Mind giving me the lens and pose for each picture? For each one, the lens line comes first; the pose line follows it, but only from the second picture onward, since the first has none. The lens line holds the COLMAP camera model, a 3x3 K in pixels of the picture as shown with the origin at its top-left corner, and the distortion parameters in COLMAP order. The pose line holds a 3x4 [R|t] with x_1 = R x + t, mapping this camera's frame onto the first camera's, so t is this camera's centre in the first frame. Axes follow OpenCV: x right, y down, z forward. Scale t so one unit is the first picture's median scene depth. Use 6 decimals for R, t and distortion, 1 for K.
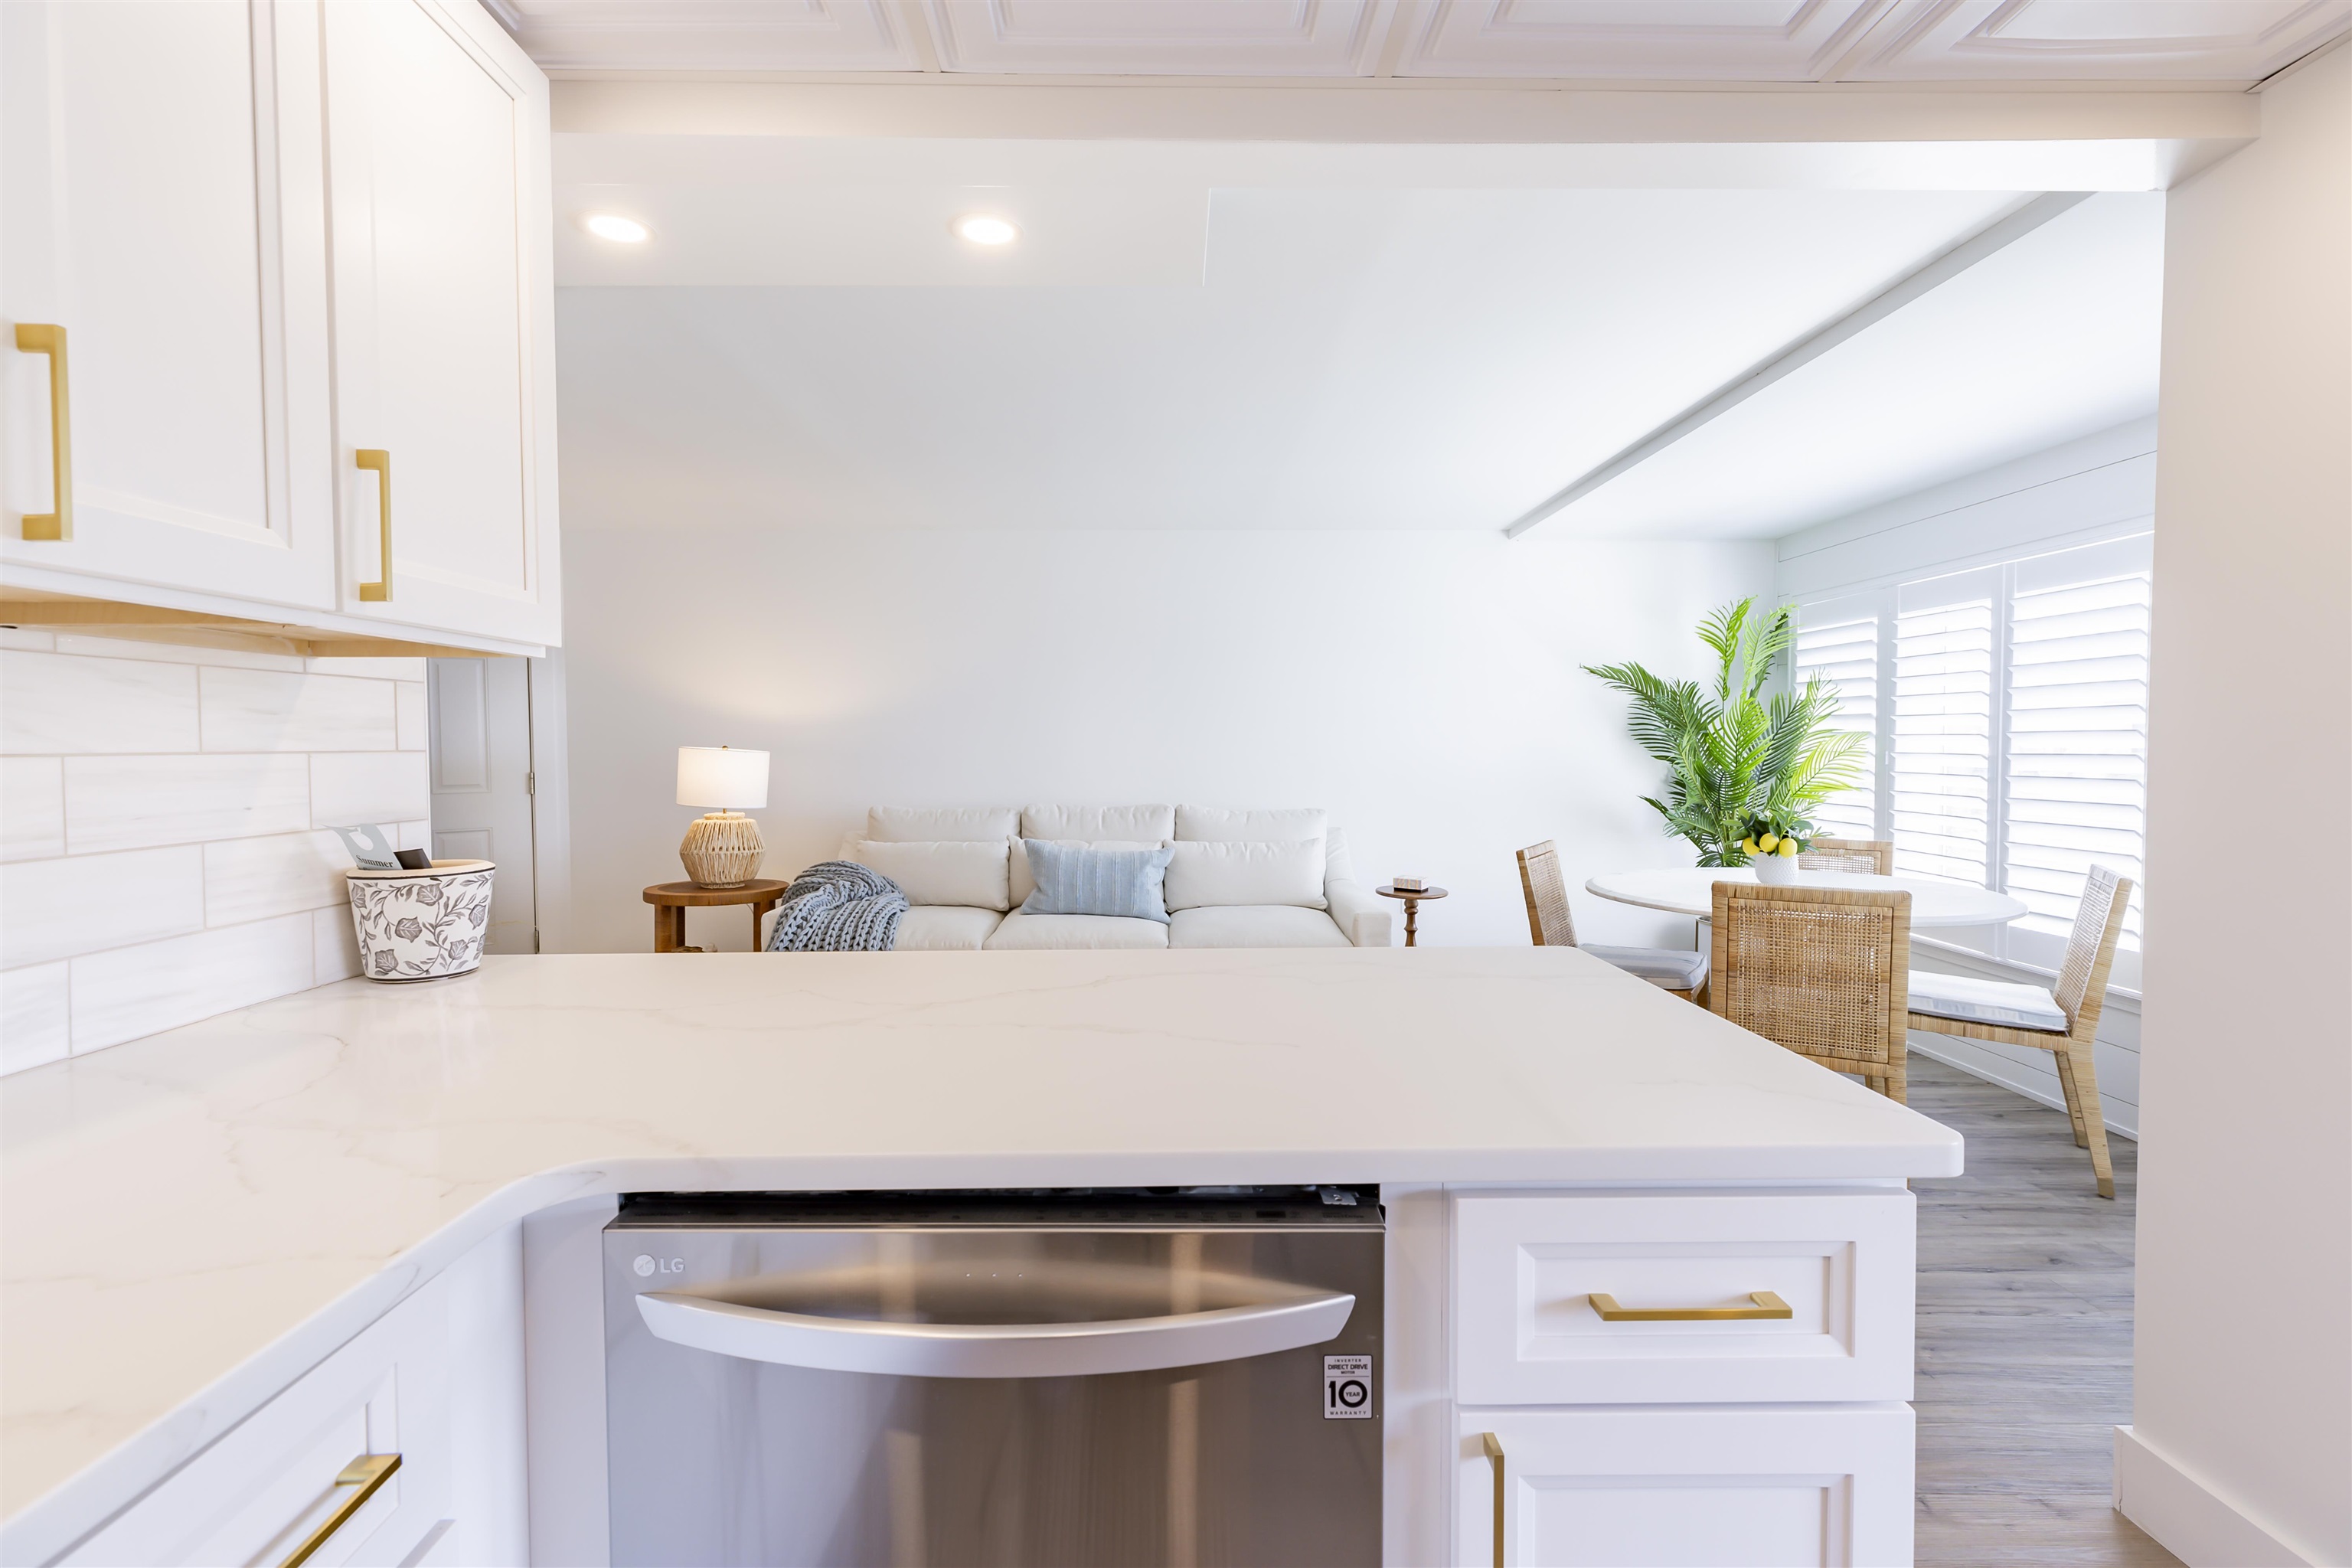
lens RADIAL K [[1064.7, 0, 1178.7], [0, 1064.7, 774.0], [0, 0, 1]] dist [0.005750, 0.000297]
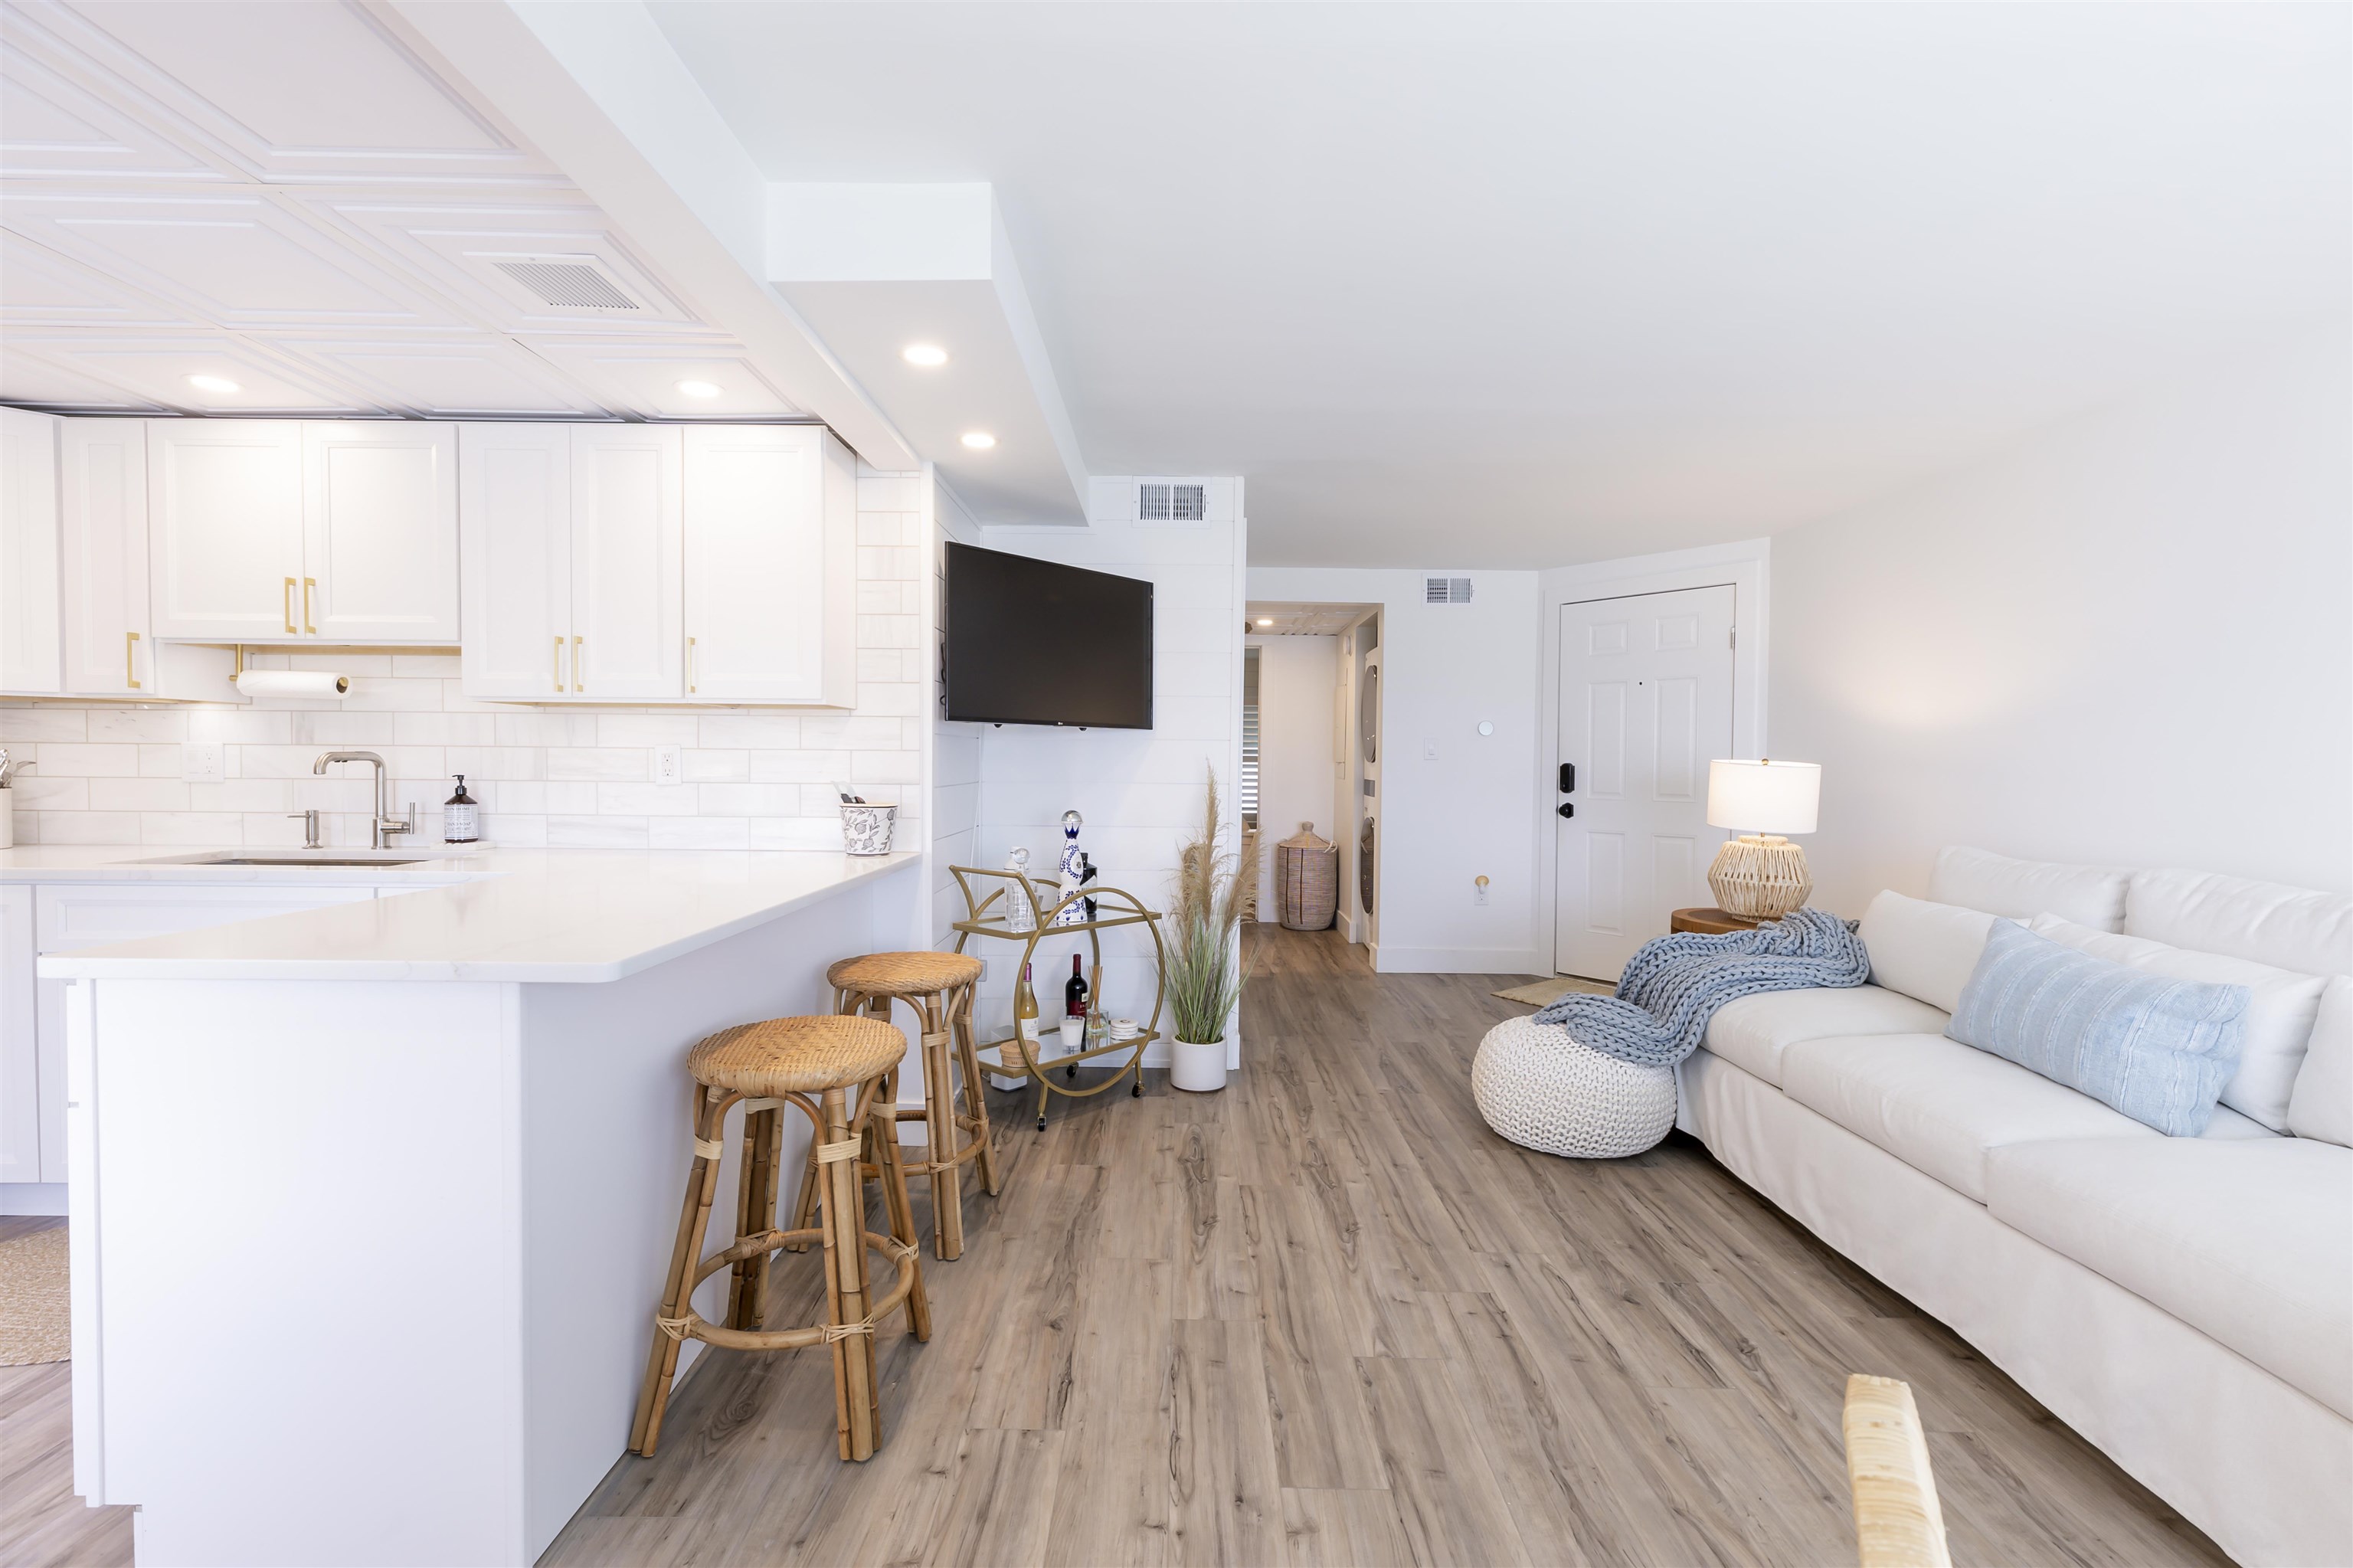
lens RADIAL K [[1052.9, 0, 1178.9], [0, 1052.9, 783.5], [0, 0, 1]] dist [0.006726, 0.000428]
pose [[-0.016925, 0.026768, -0.999498, 0.543202], [-0.039840, 0.998830, 0.027425, -0.014461], [0.999063, 0.040285, -0.015839, 0.645358]]
